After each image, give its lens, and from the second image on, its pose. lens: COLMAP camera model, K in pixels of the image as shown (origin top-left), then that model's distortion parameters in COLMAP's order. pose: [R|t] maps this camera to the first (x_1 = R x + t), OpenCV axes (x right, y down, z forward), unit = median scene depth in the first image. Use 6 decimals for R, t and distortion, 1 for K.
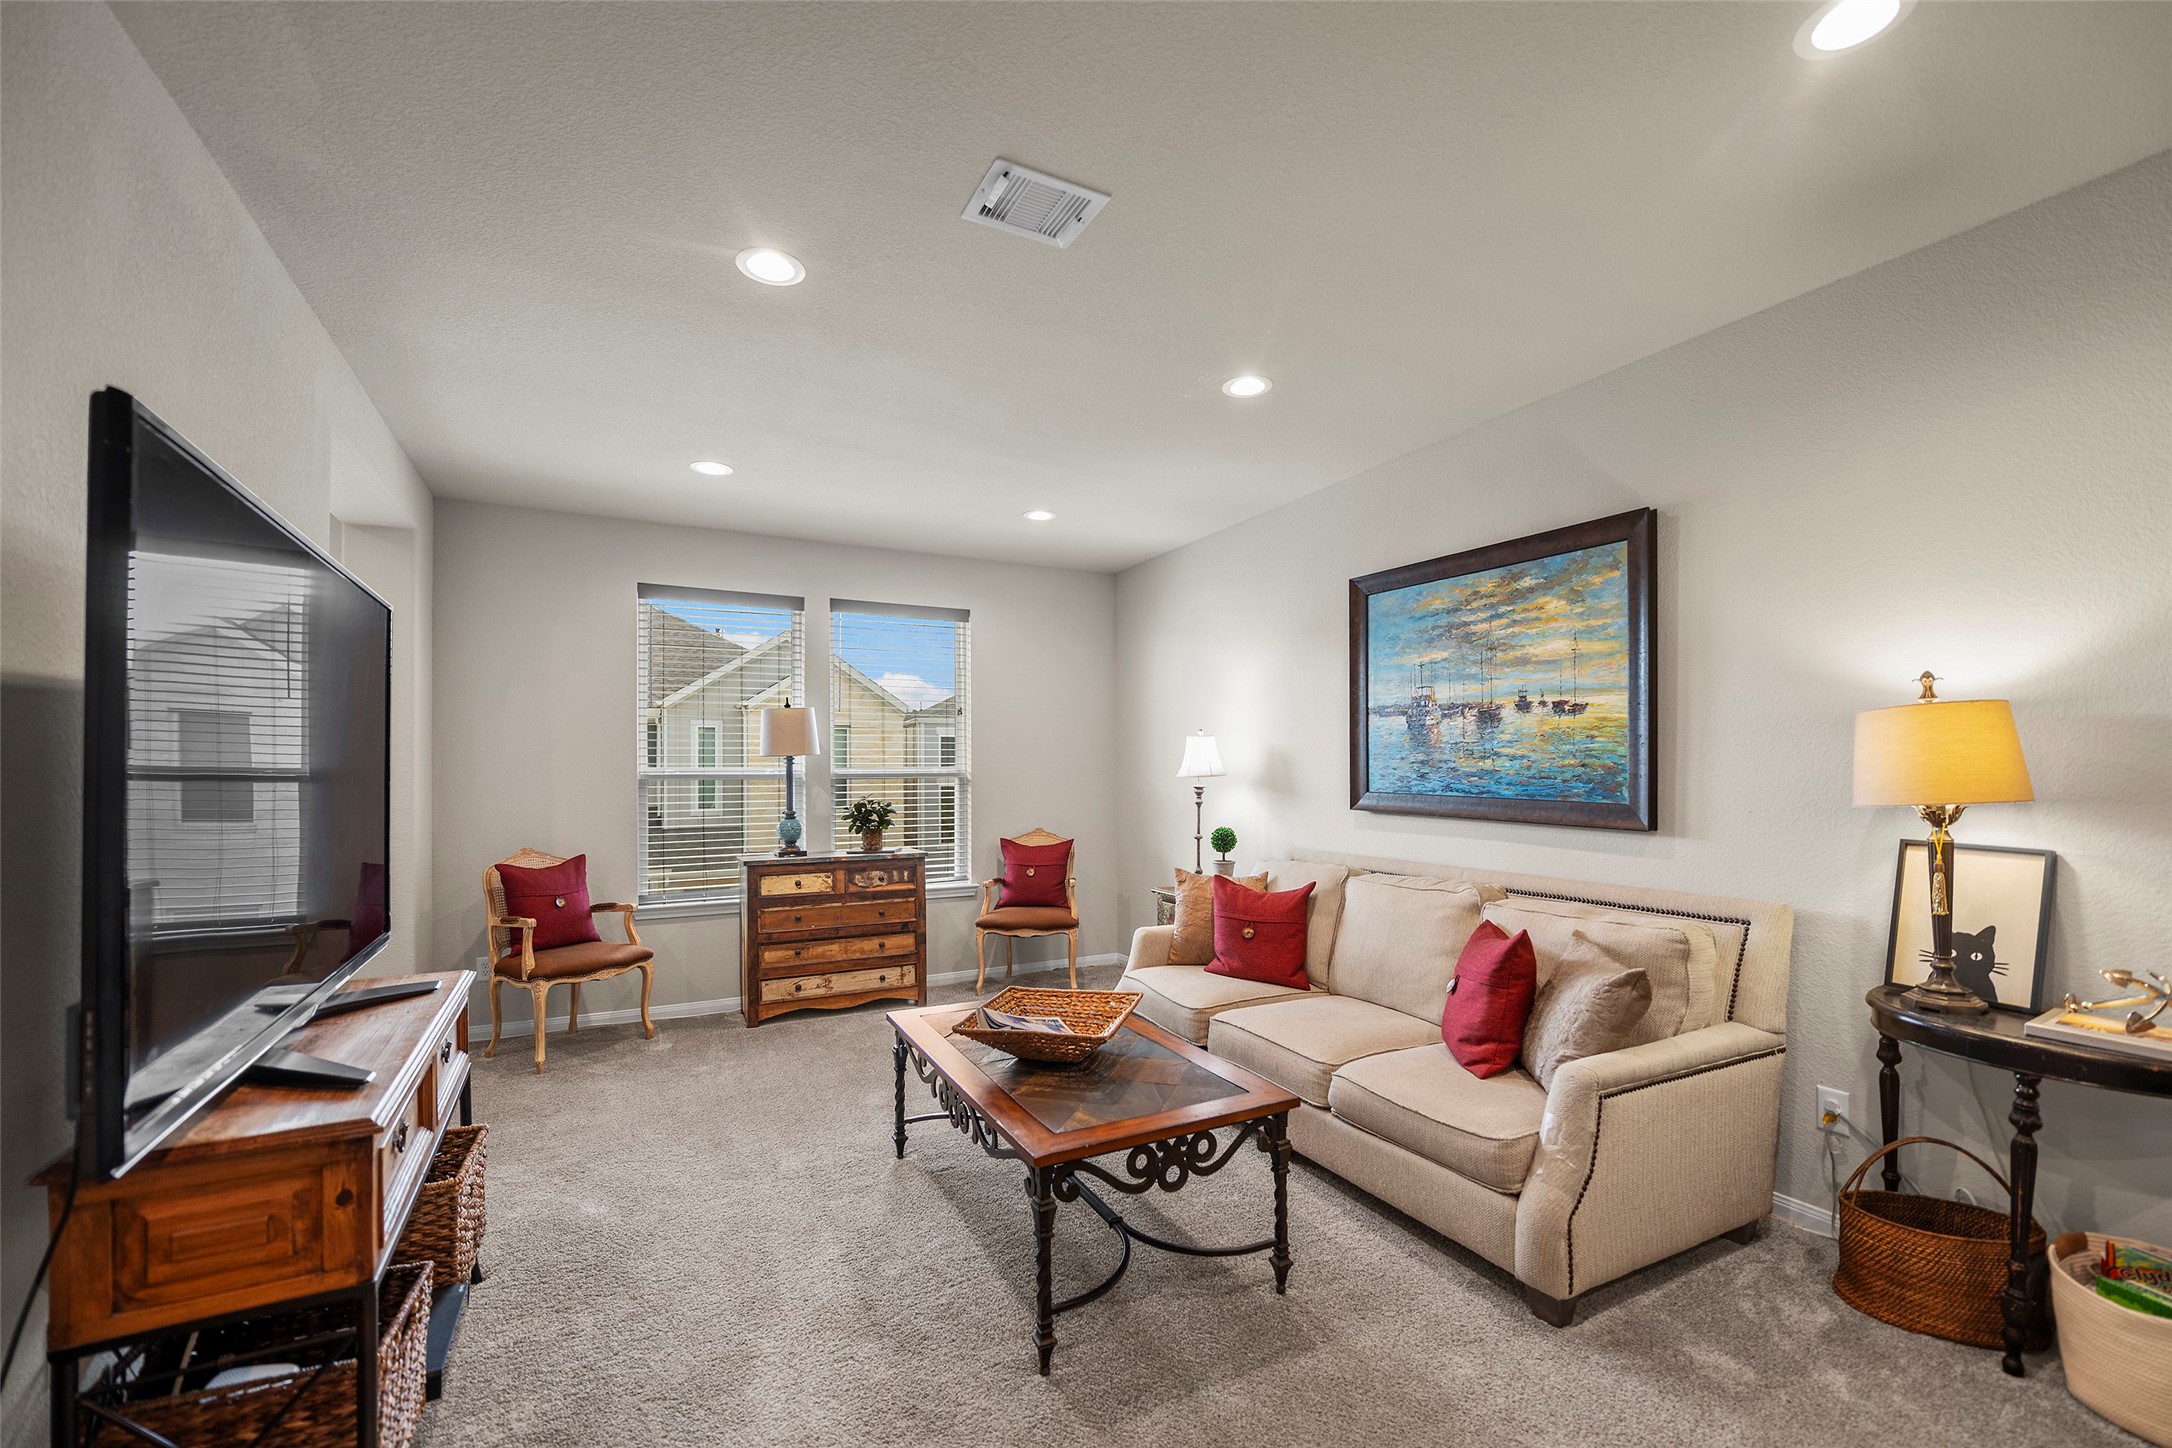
lens RADIAL K [[895.8, 0, 1090.2], [0, 895.8, 763.1], [0, 0, 1]] dist [-0.000948, -0.002488]
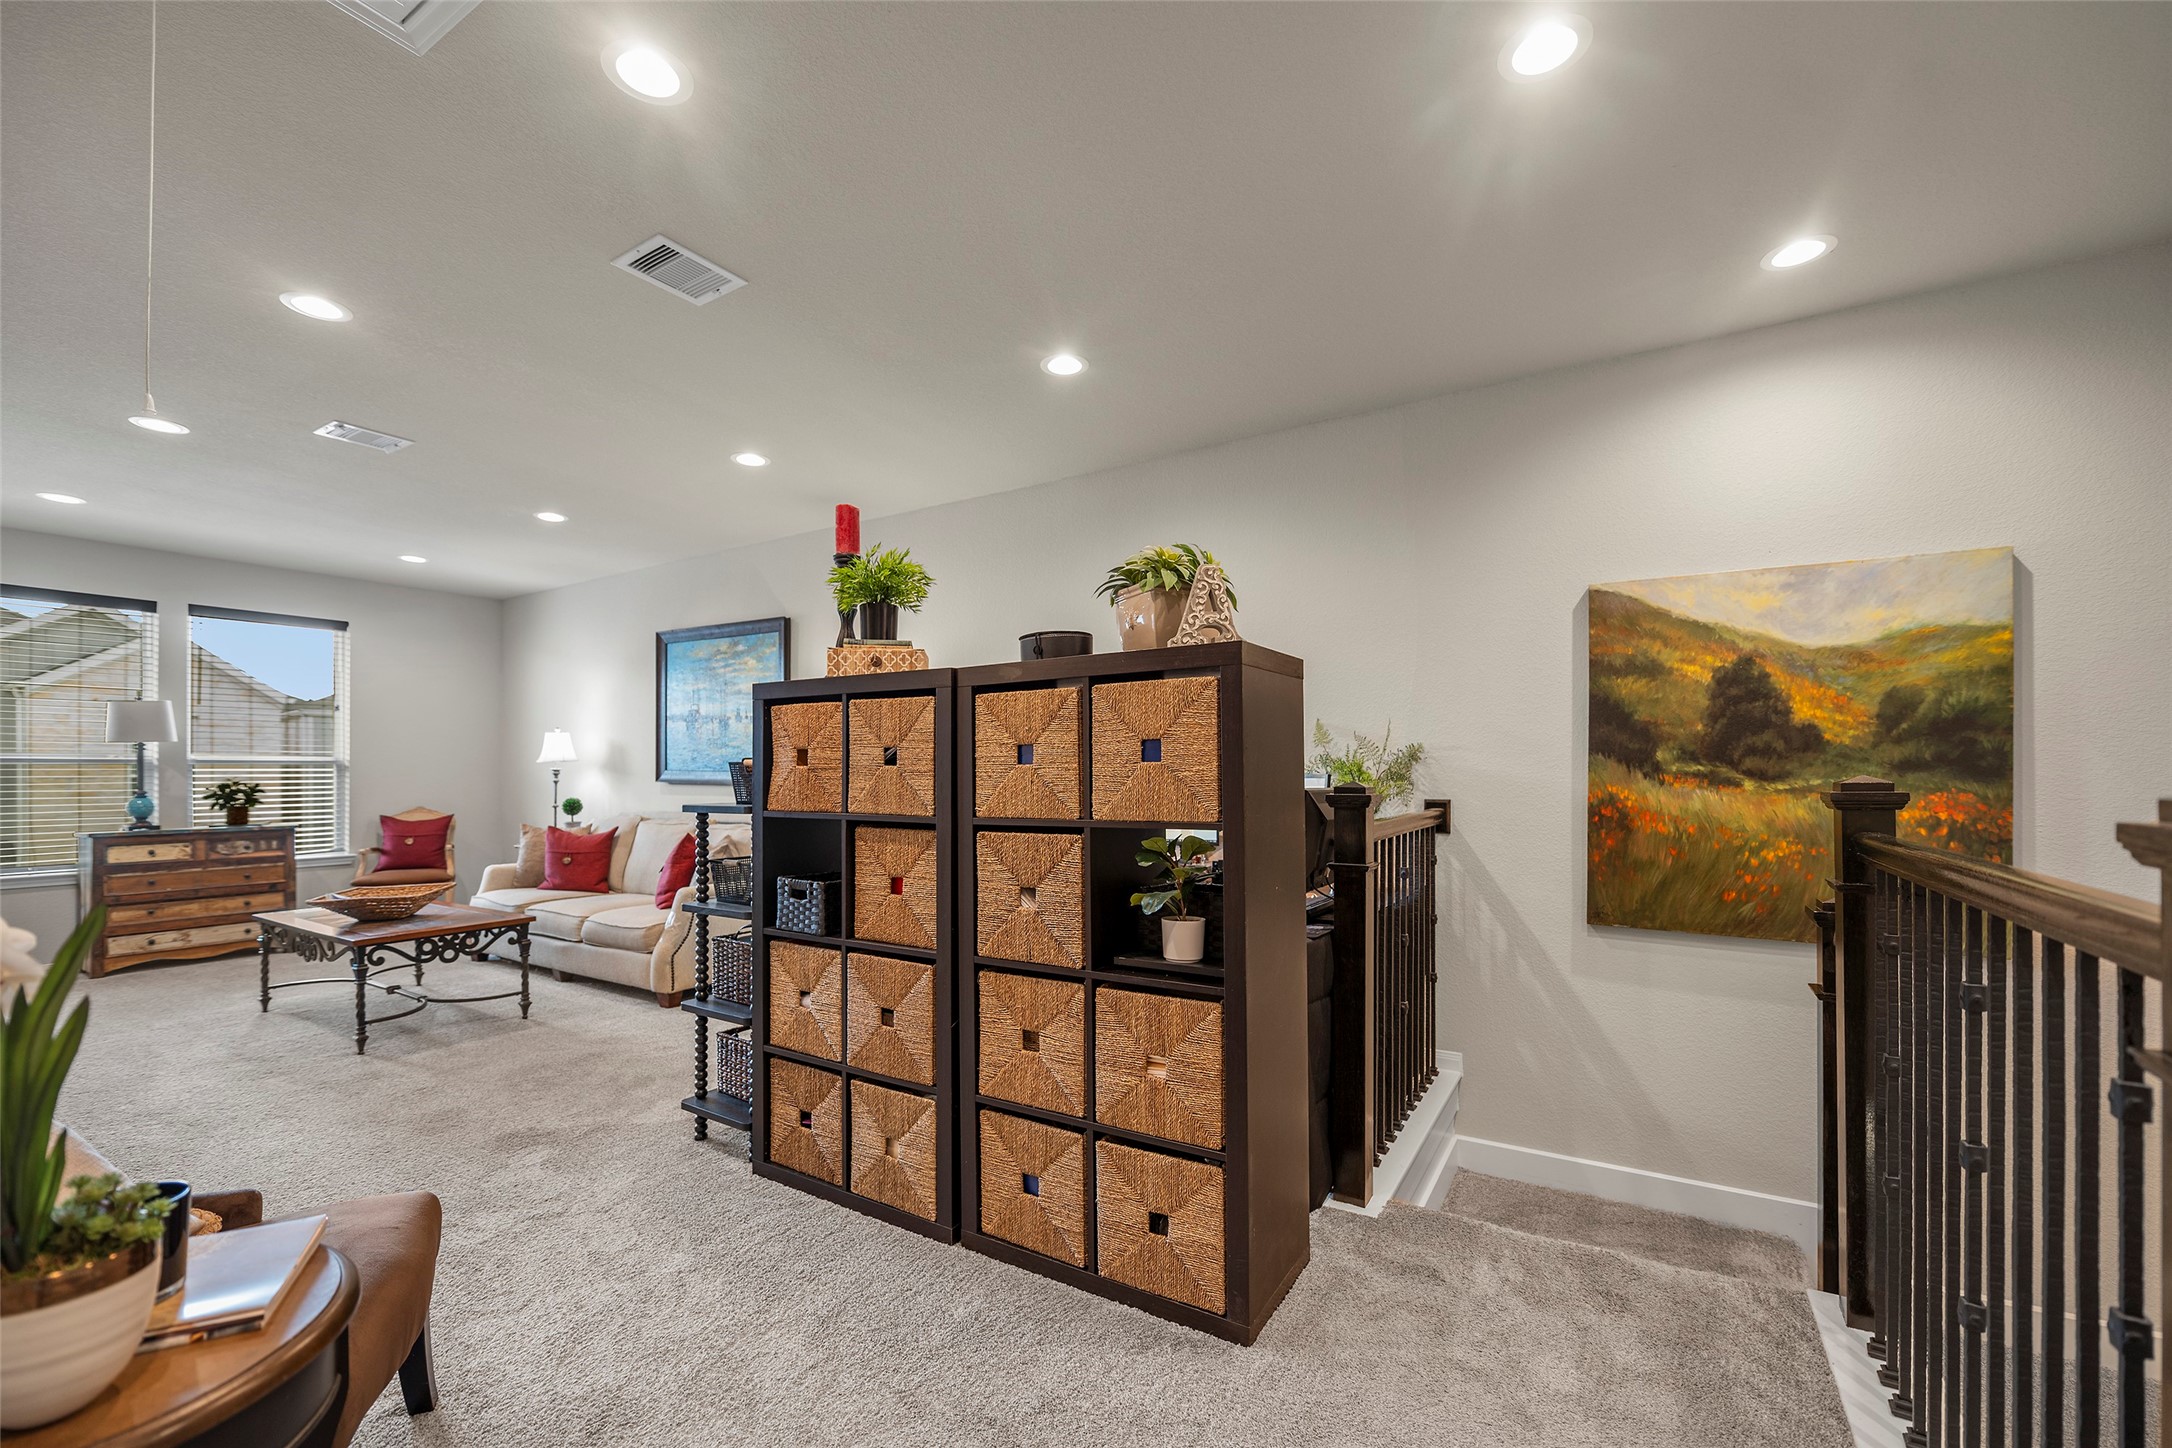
lens RADIAL K [[895.8, 0, 1090.2], [0, 895.8, 763.1], [0, 0, 1]] dist [-0.000948, -0.002488]
pose [[0.863013, 0.006424, 0.505141, 0.137122], [-0.003026, 0.999967, -0.007547, 0.025036], [-0.505173, 0.004984, 0.863004, -0.608760]]
